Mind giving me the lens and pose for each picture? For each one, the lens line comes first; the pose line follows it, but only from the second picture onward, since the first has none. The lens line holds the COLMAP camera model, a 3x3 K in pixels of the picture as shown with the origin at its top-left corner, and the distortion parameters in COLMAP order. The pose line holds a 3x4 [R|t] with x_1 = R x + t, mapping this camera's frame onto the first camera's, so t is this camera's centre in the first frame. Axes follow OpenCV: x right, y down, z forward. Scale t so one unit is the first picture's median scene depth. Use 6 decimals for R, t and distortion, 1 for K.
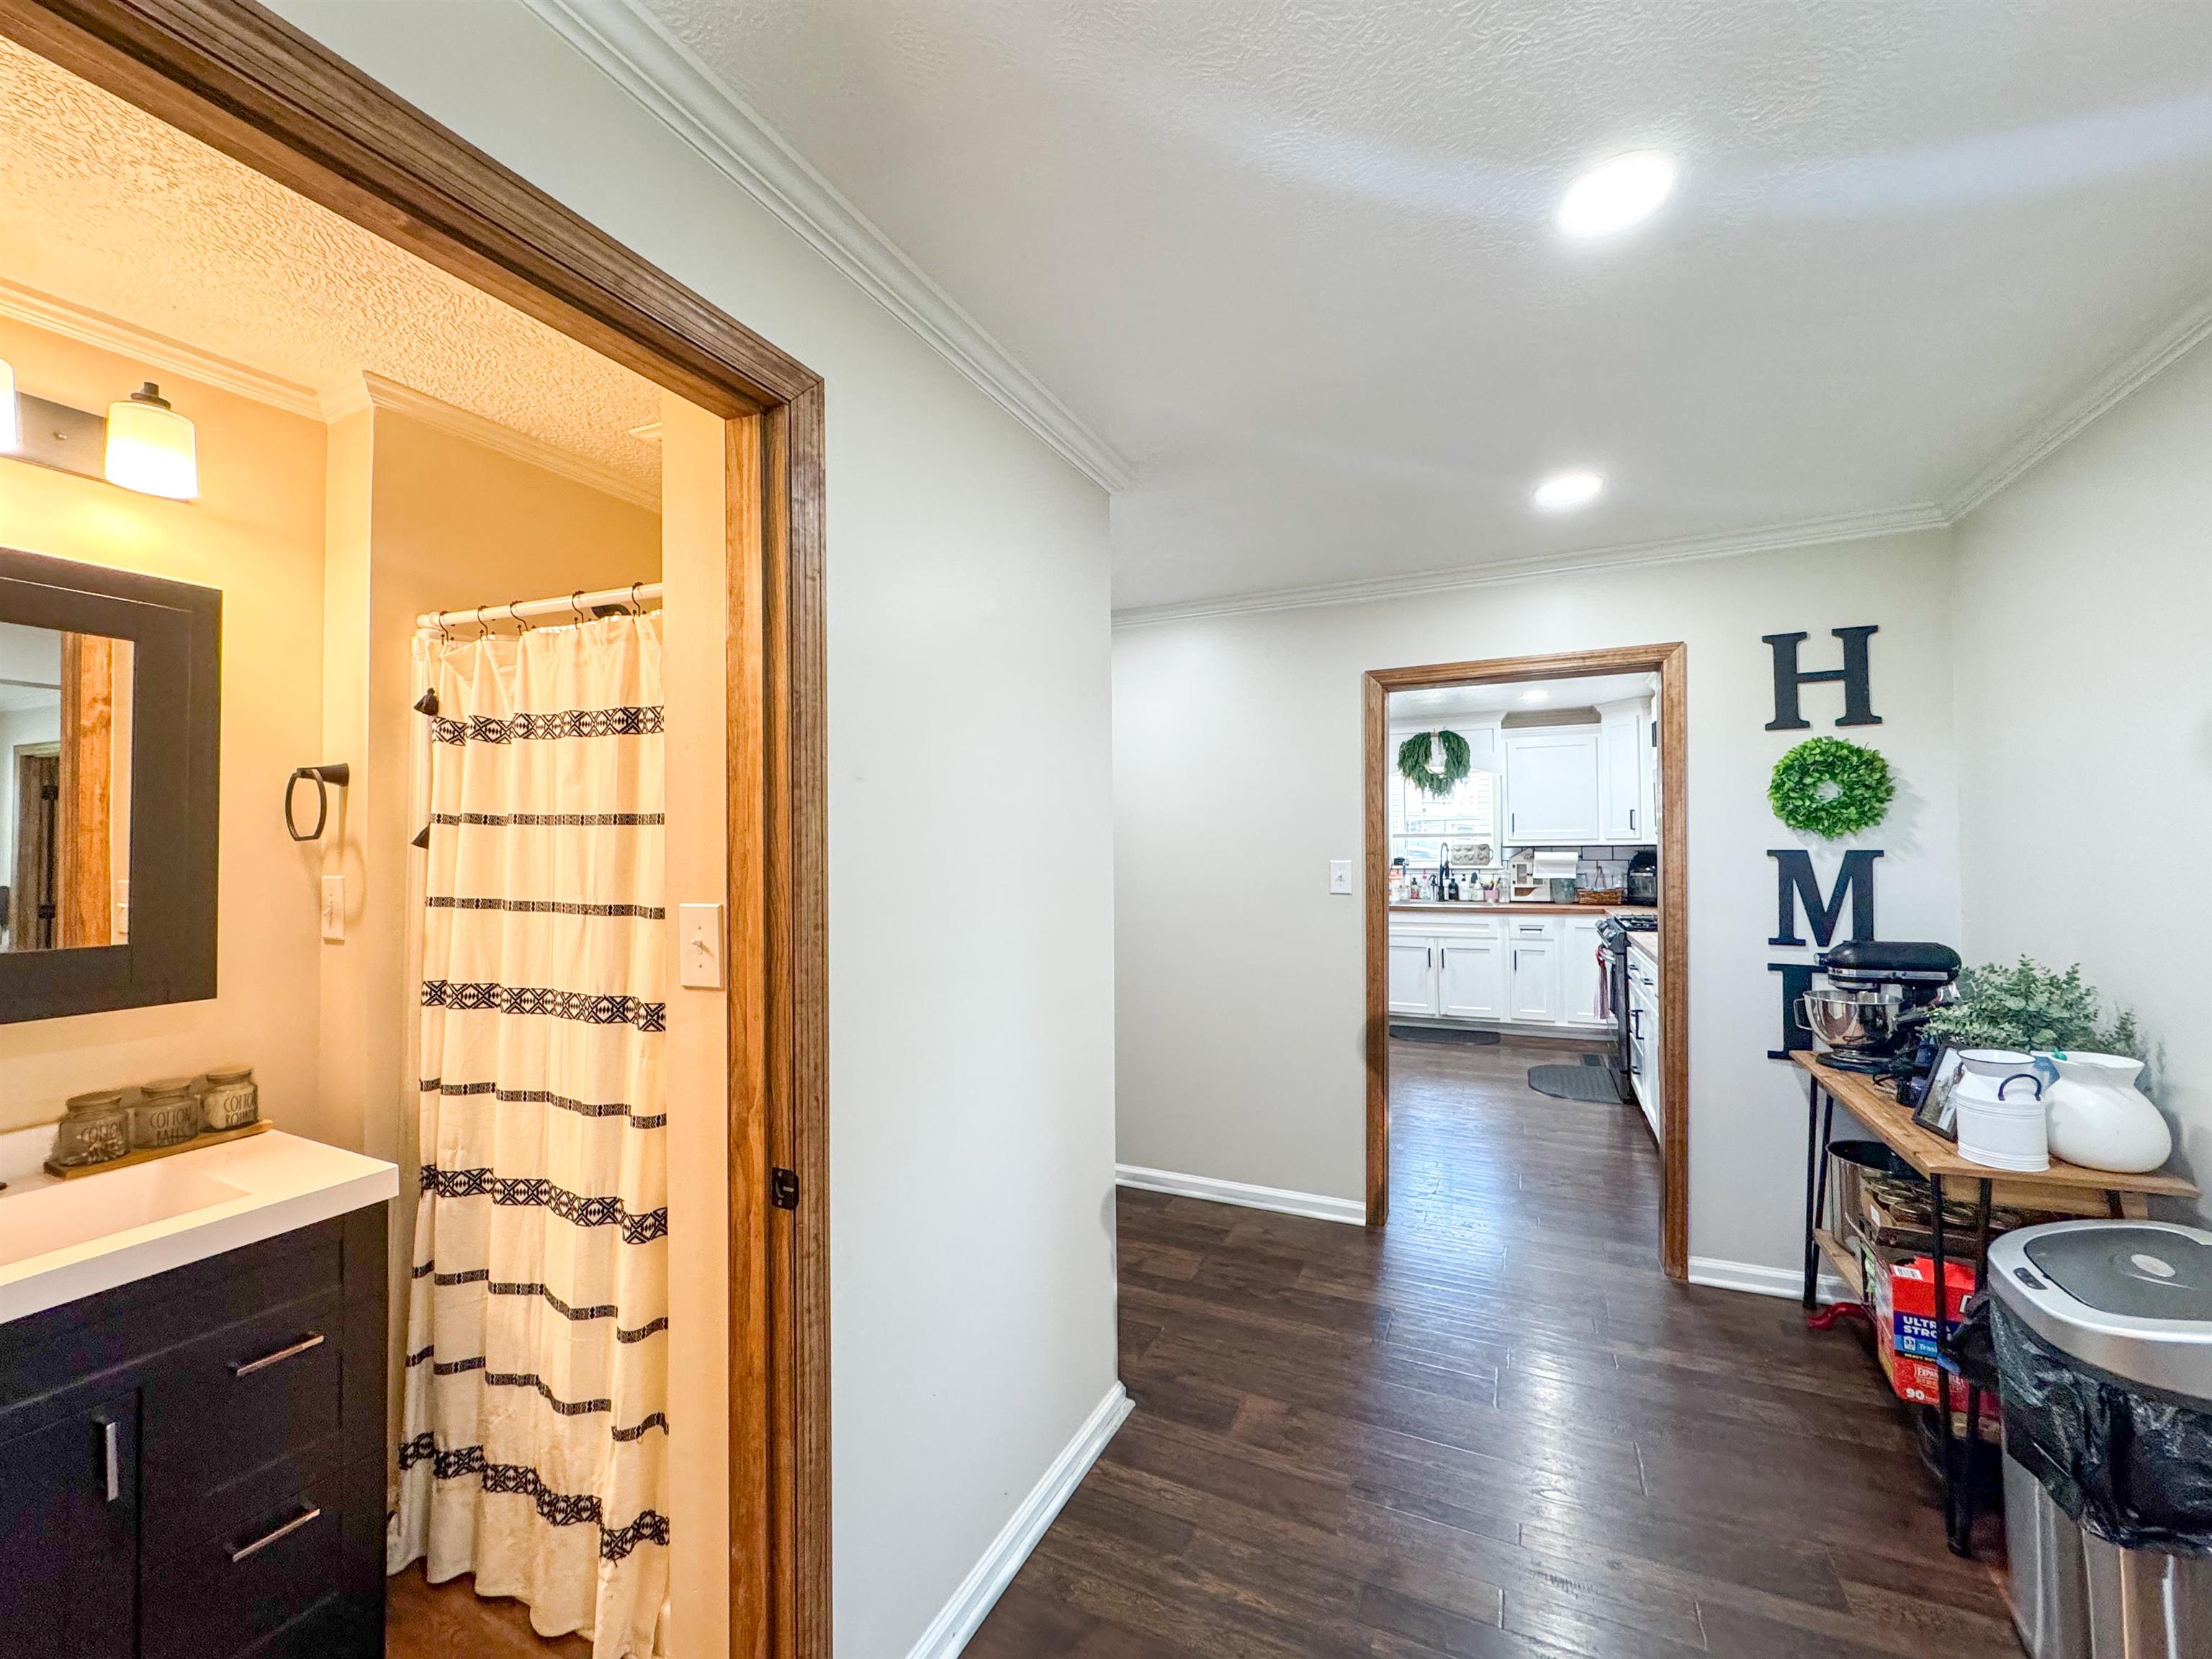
lens RADIAL K [[887.6, 0, 1107.1], [0, 887.6, 831.2], [0, 0, 1]] dist [-0.005166, 0.001215]
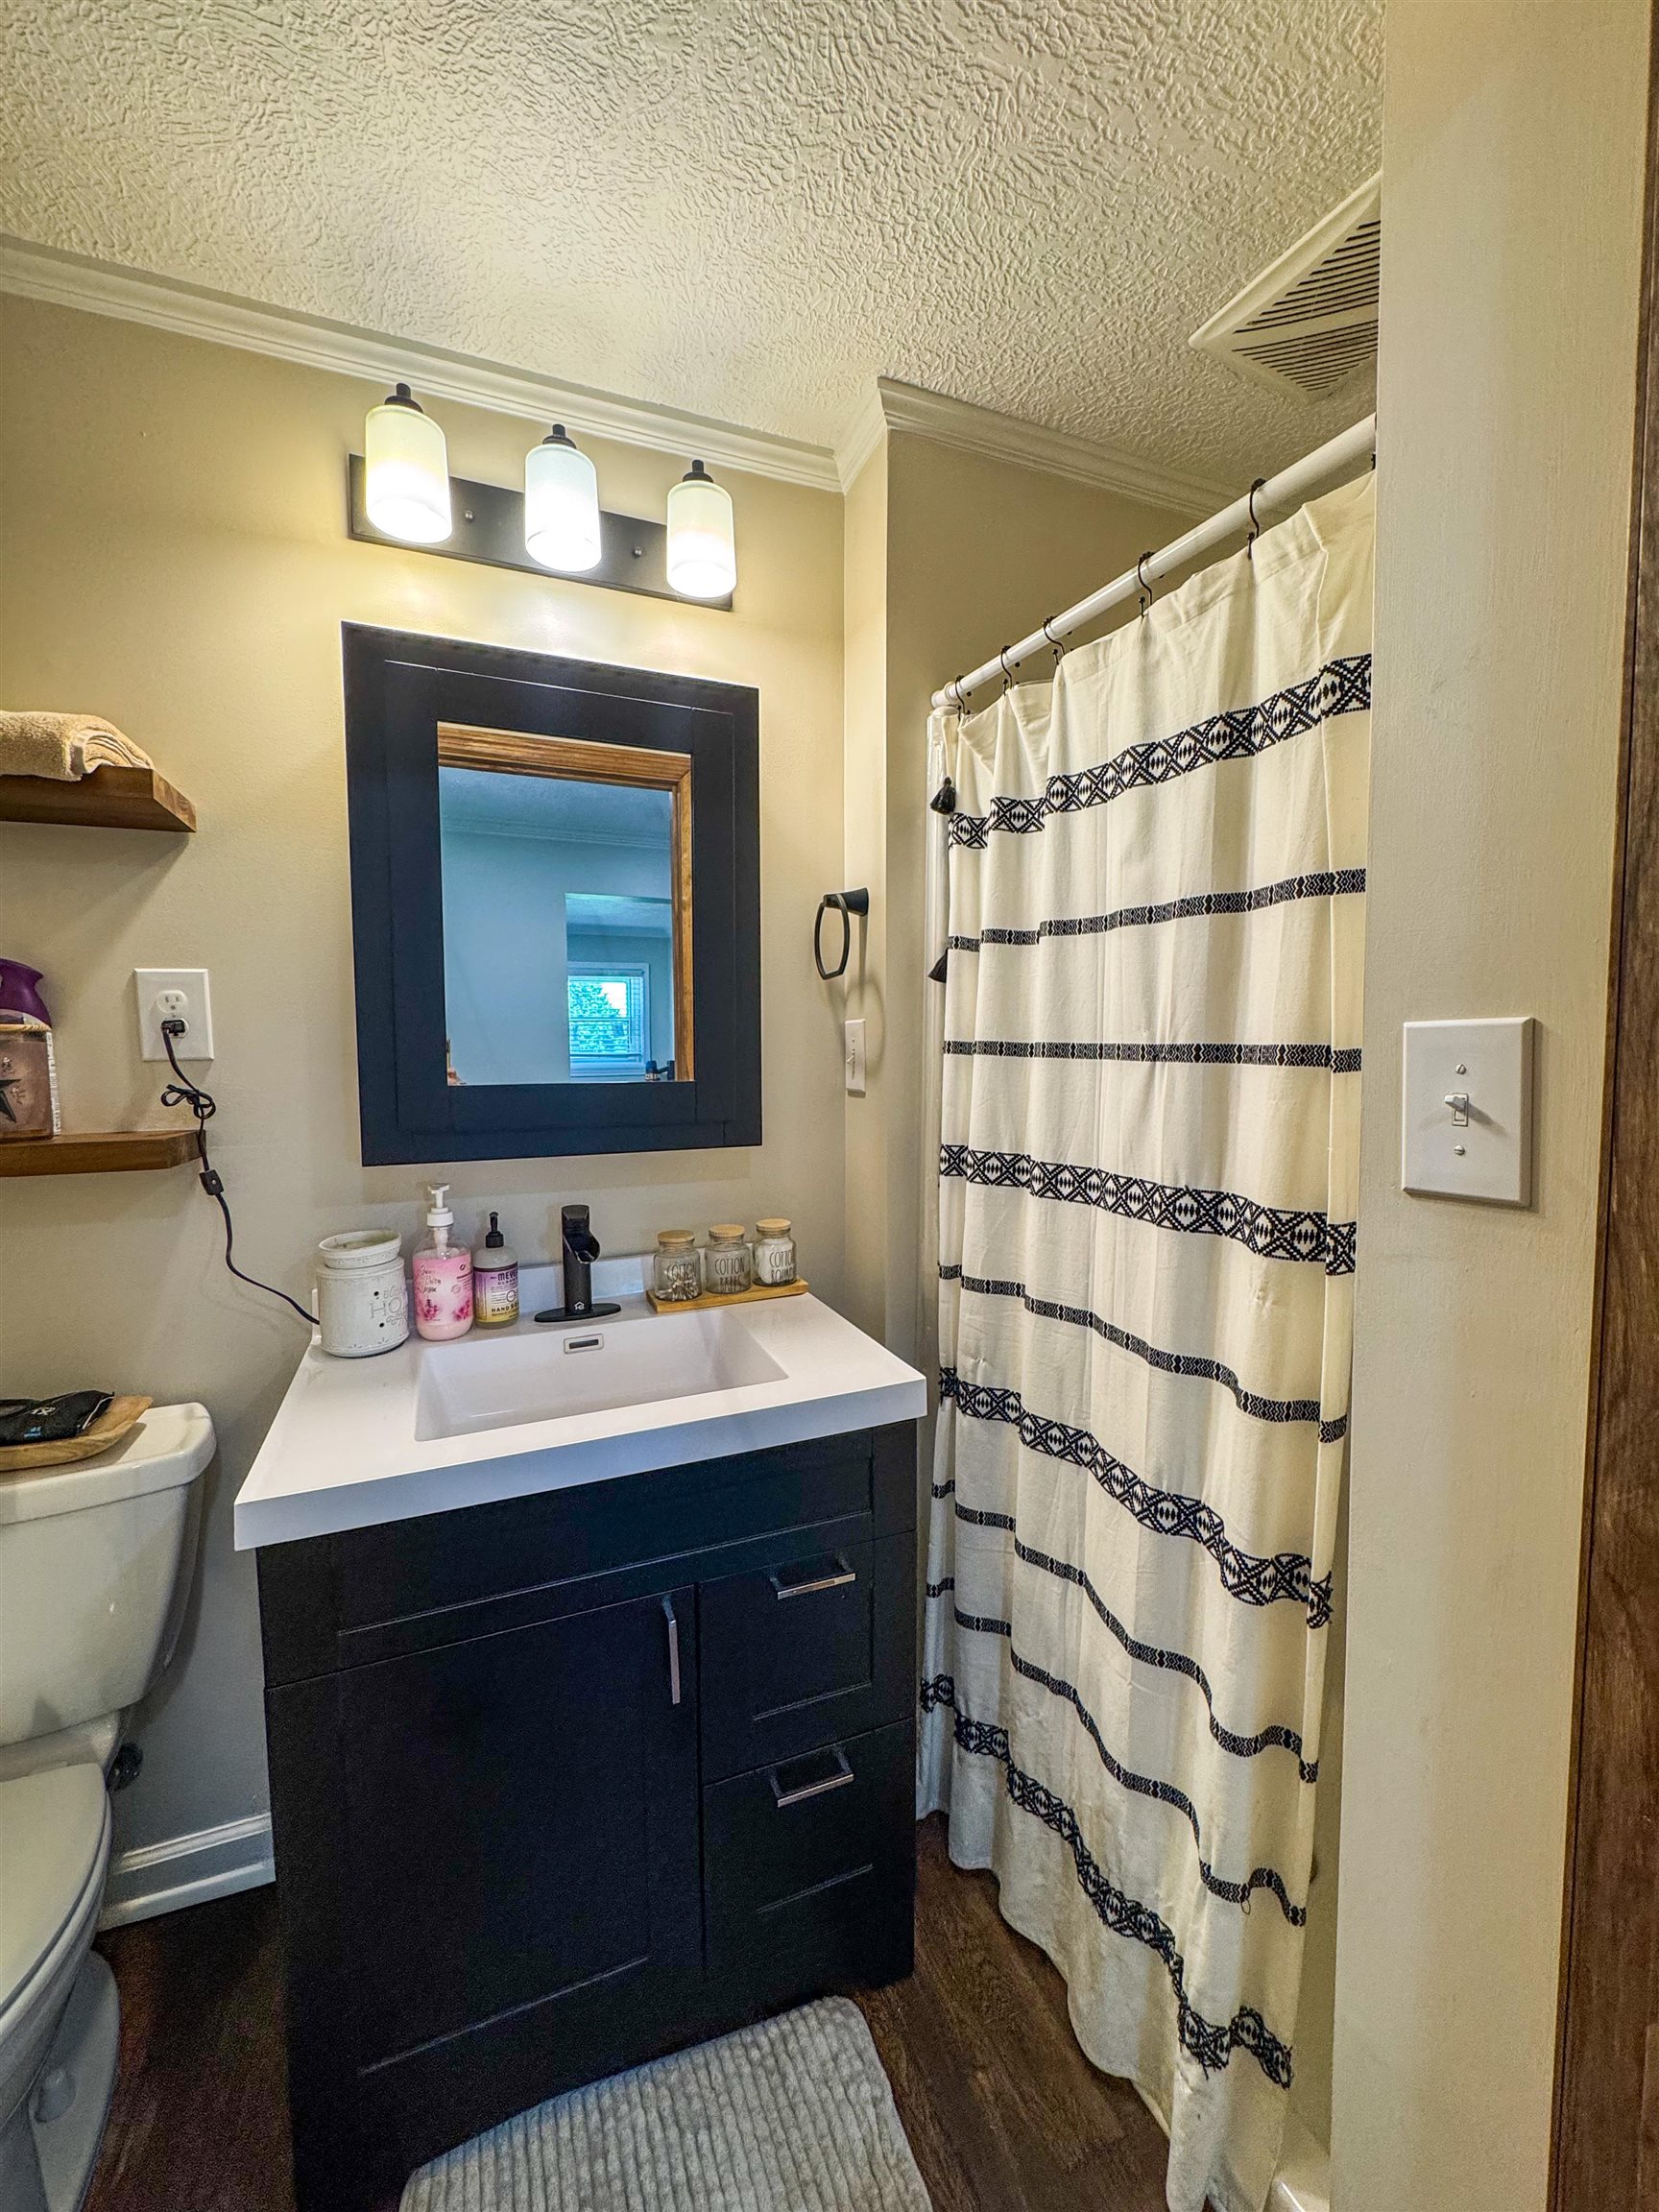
lens RADIAL K [[887.6, 0, 831.2], [0, 887.6, 1113.0], [0, 0, 1]] dist [-0.005166, 0.001215]
pose [[0.741266, 0.051867, -0.669205, -0.325335], [0.012040, 0.995822, 0.090518, 0.070124], [0.671104, -0.075155, 0.737544, 0.356838]]
